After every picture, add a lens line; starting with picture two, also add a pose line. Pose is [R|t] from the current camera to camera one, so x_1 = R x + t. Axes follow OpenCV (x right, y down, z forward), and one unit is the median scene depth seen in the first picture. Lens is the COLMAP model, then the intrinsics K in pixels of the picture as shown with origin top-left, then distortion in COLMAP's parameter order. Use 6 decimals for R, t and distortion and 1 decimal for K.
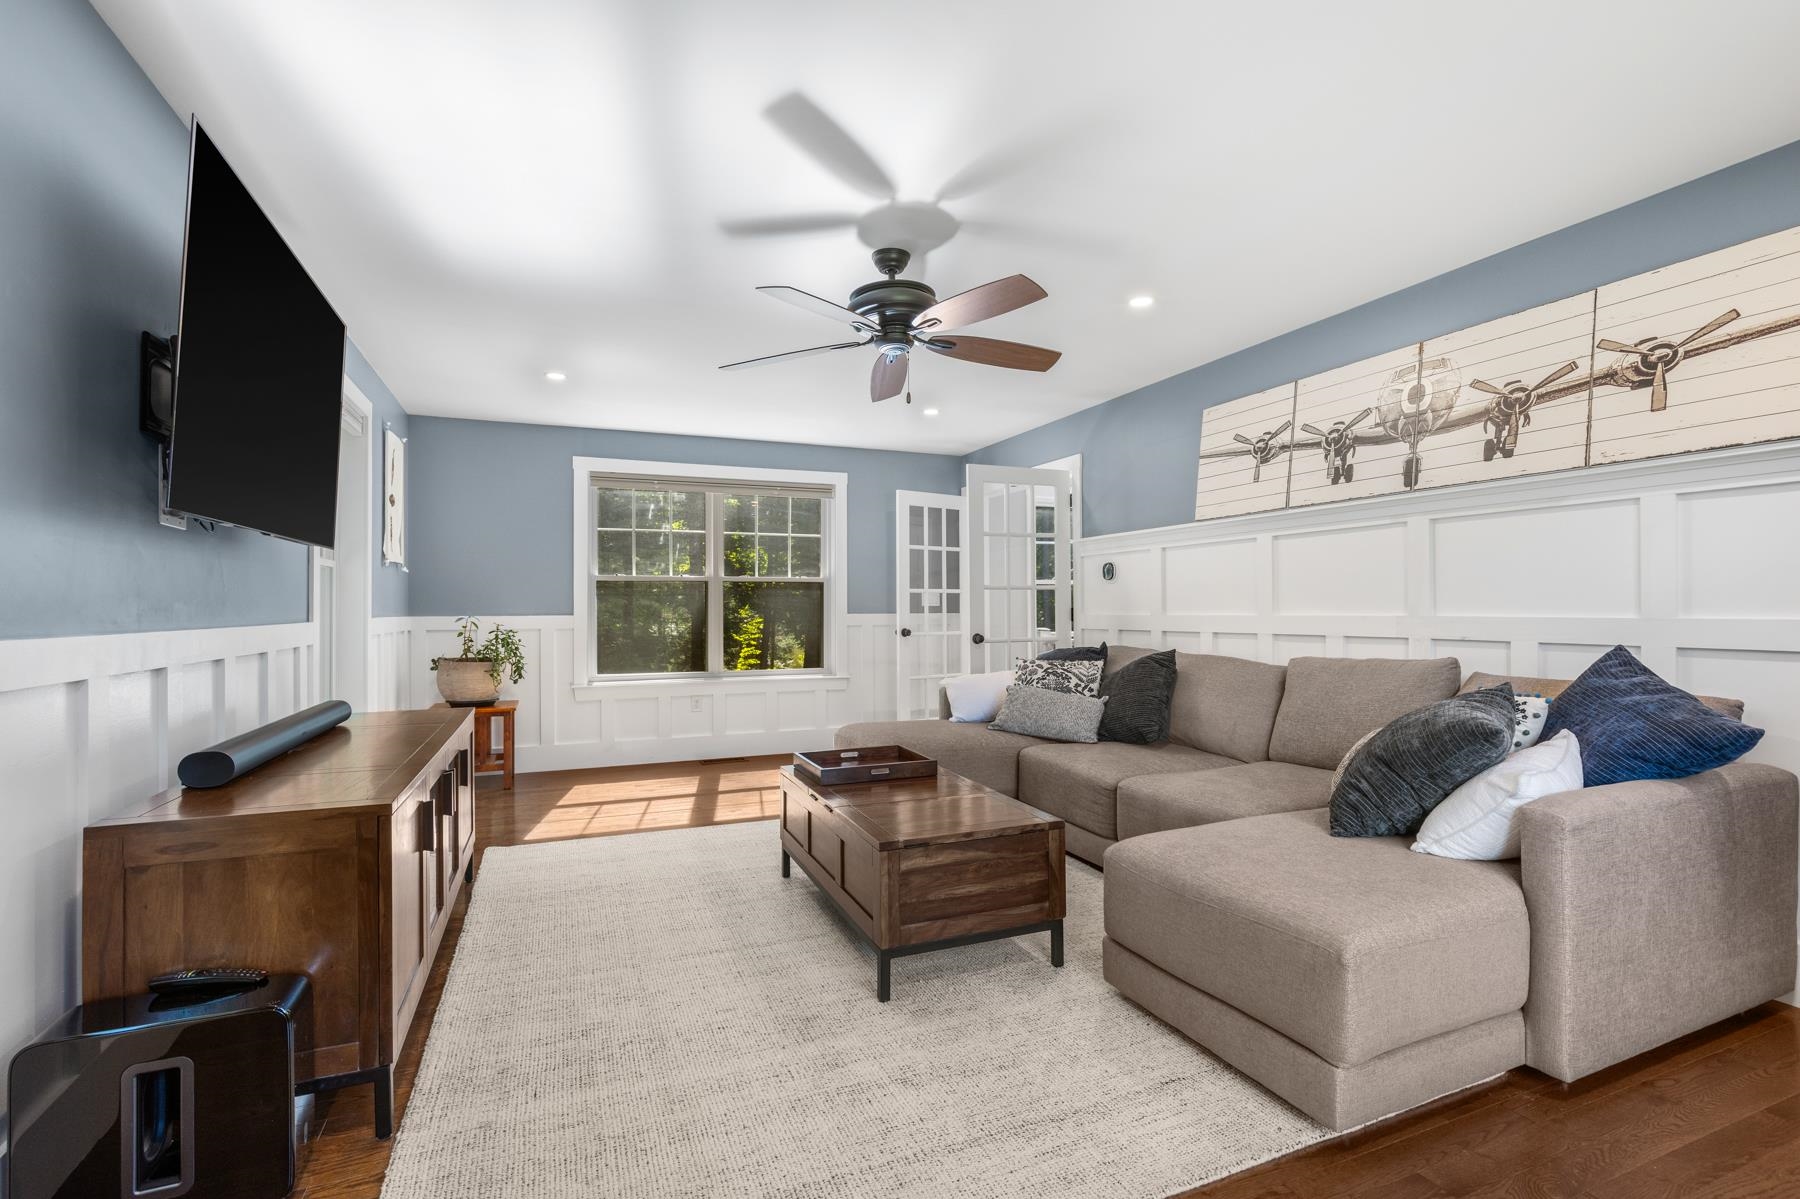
lens RADIAL K [[832.5, 0, 908.2], [0, 832.5, 591.5], [0, 0, 1]] dist [-0.017089, -0.000199]
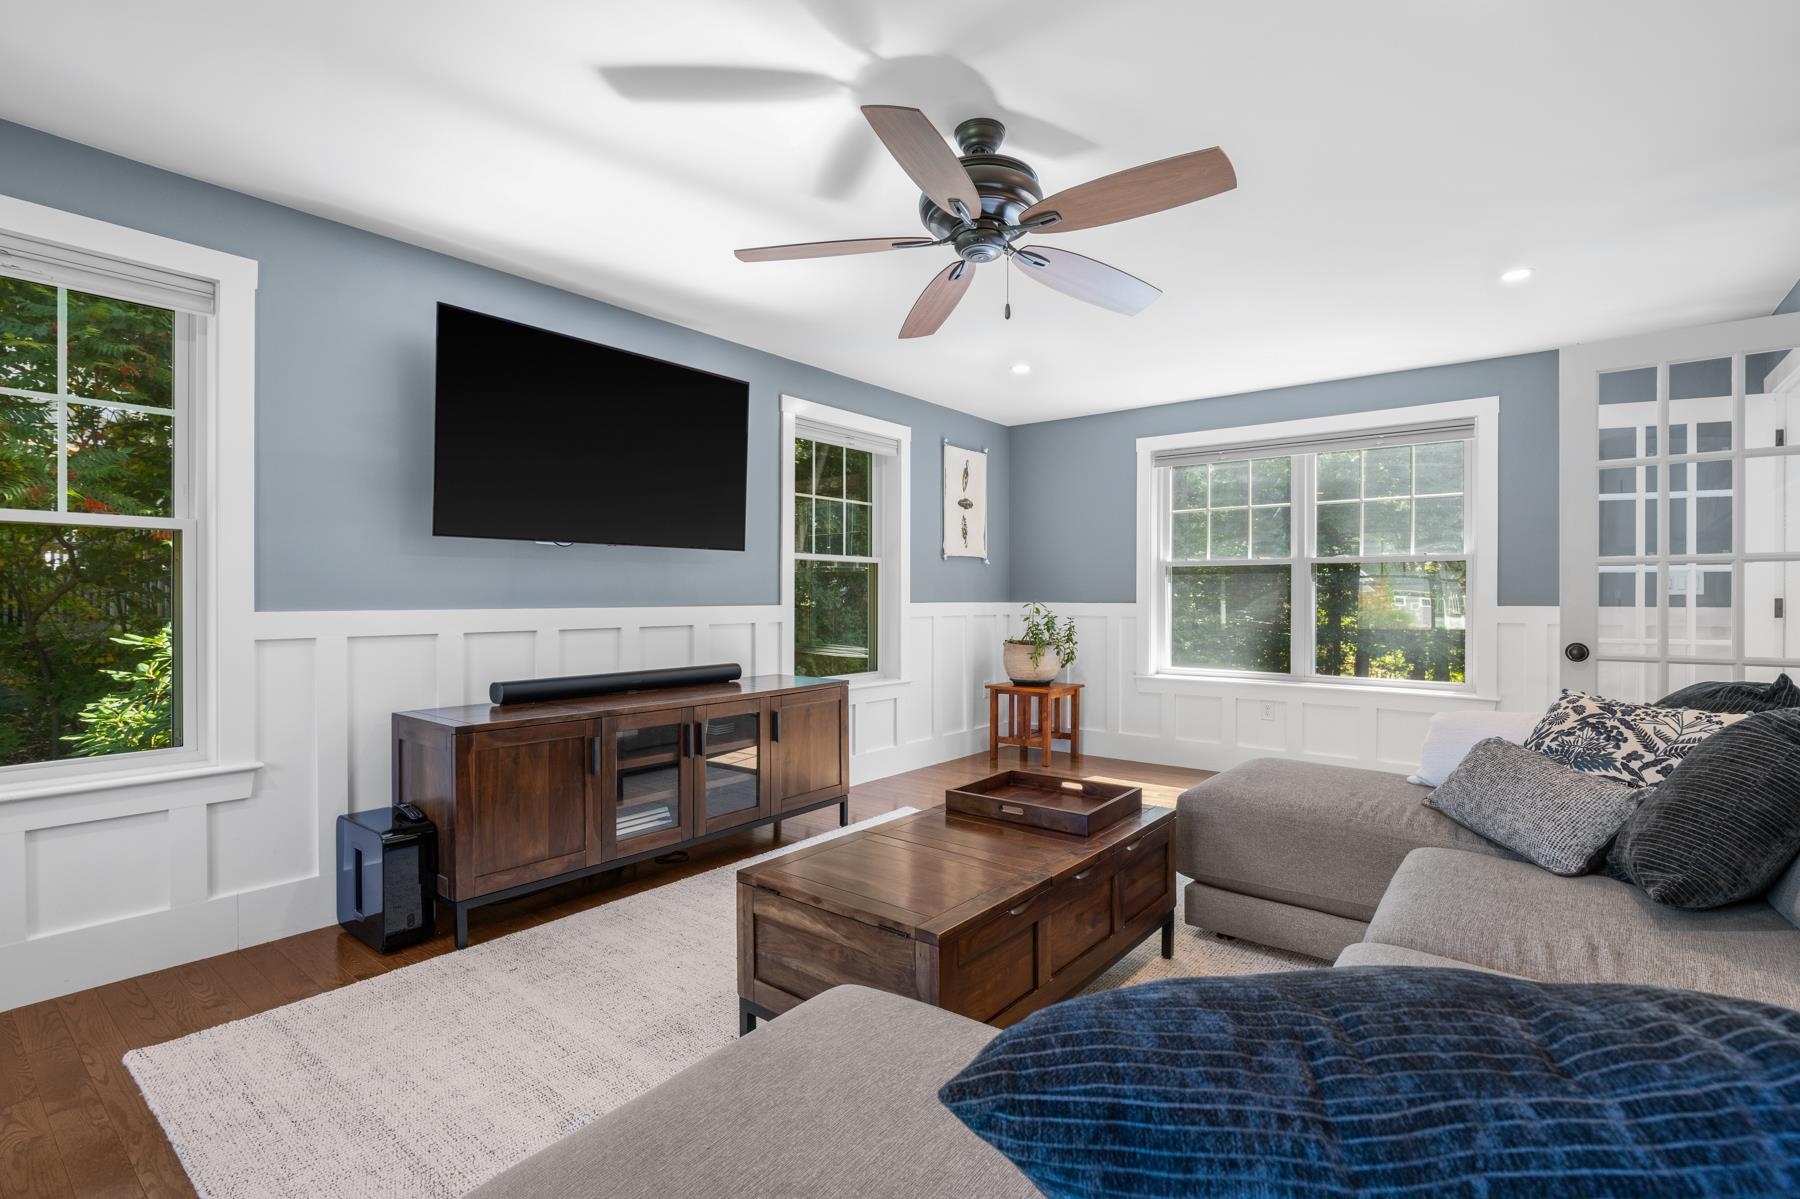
lens RADIAL K [[832.5, 0, 908.2], [0, 832.5, 591.5], [0, 0, 1]] dist [-0.017089, -0.000199]
pose [[0.483586, -0.000562, -0.875297, 0.344767], [0.013858, 0.999879, 0.007015, 0.005134], [0.875187, -0.015522, 0.483536, 0.322420]]
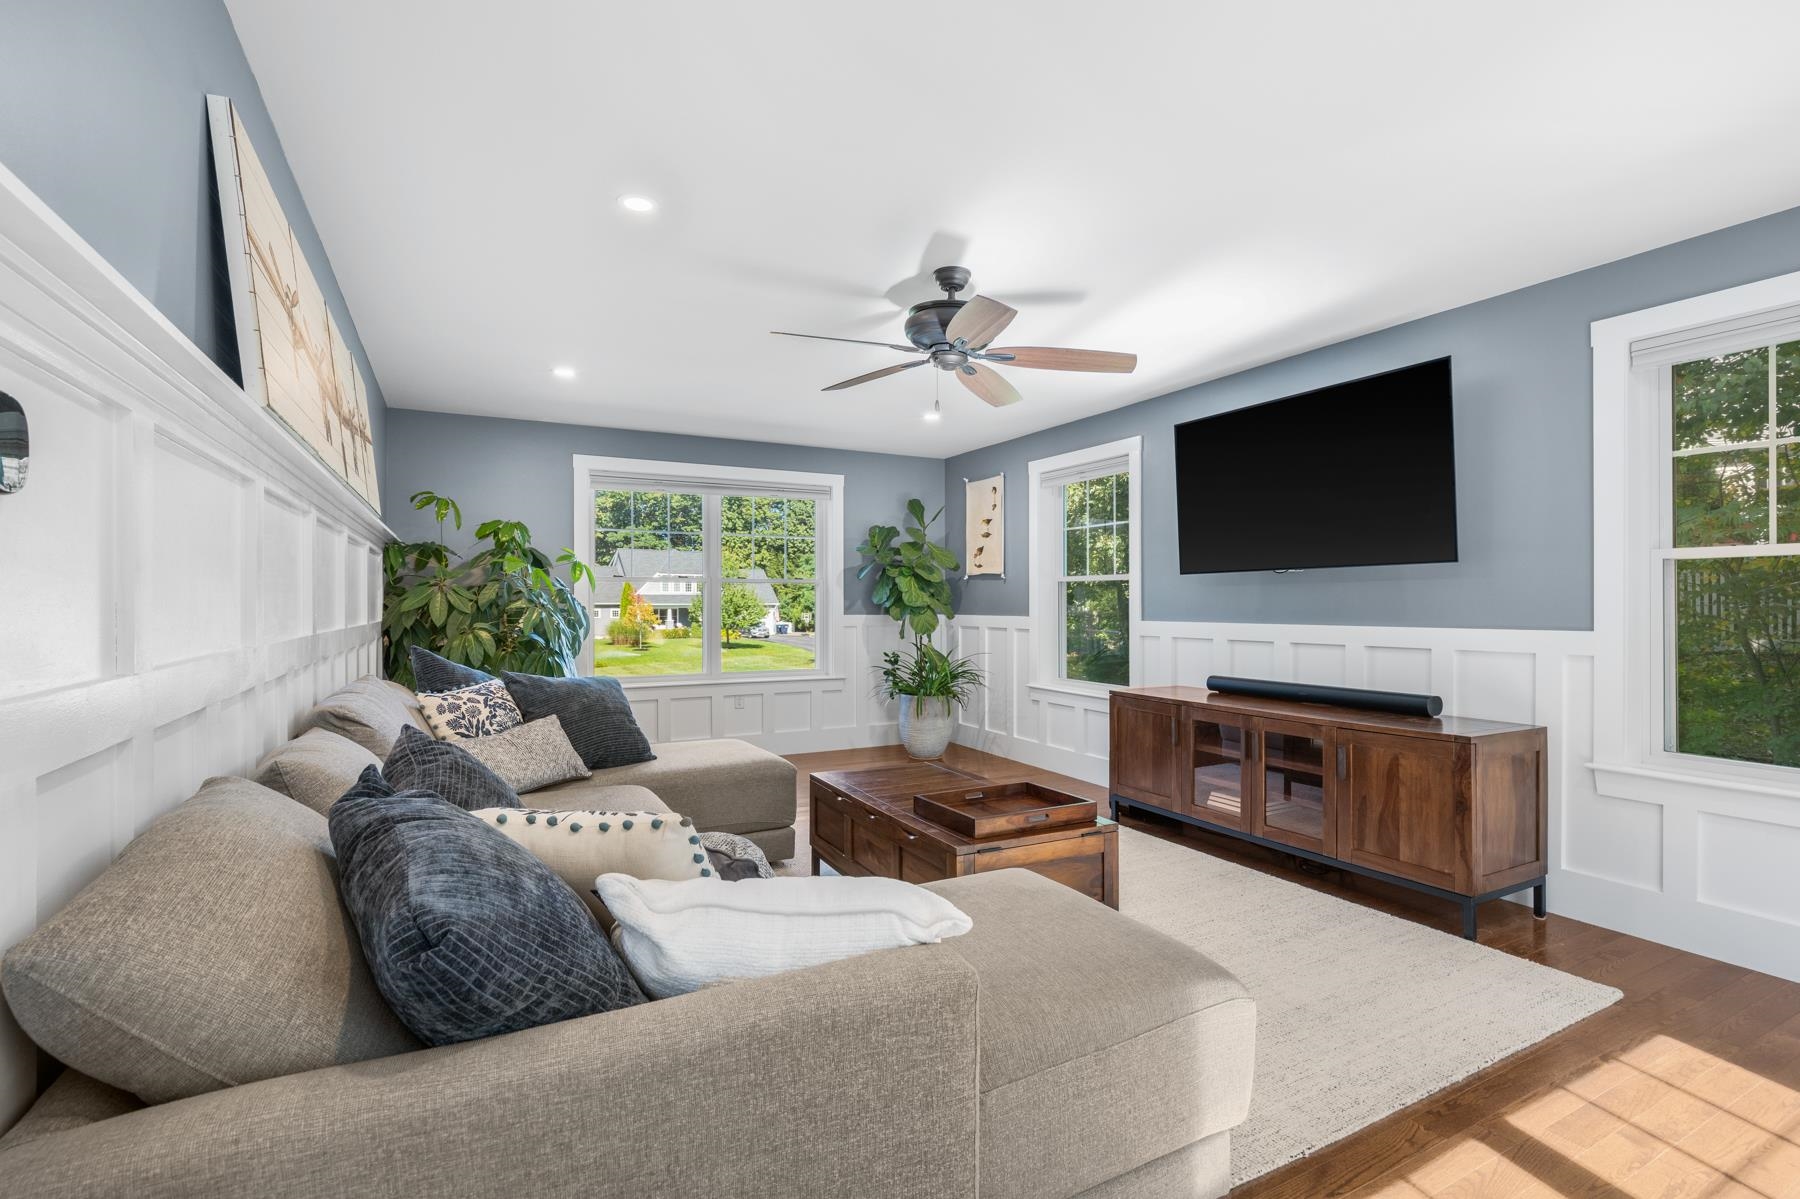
lens RADIAL K [[846.0, 0, 906.6], [0, 846.0, 598.4], [0, 0, 1]] dist [-0.024775, 0.009548]
pose [[-0.993809, 0.007514, -0.110848, 0.090775], [0.010349, 0.999633, -0.025022, 0.010319], [0.110620, -0.026014, -0.993522, 1.134085]]
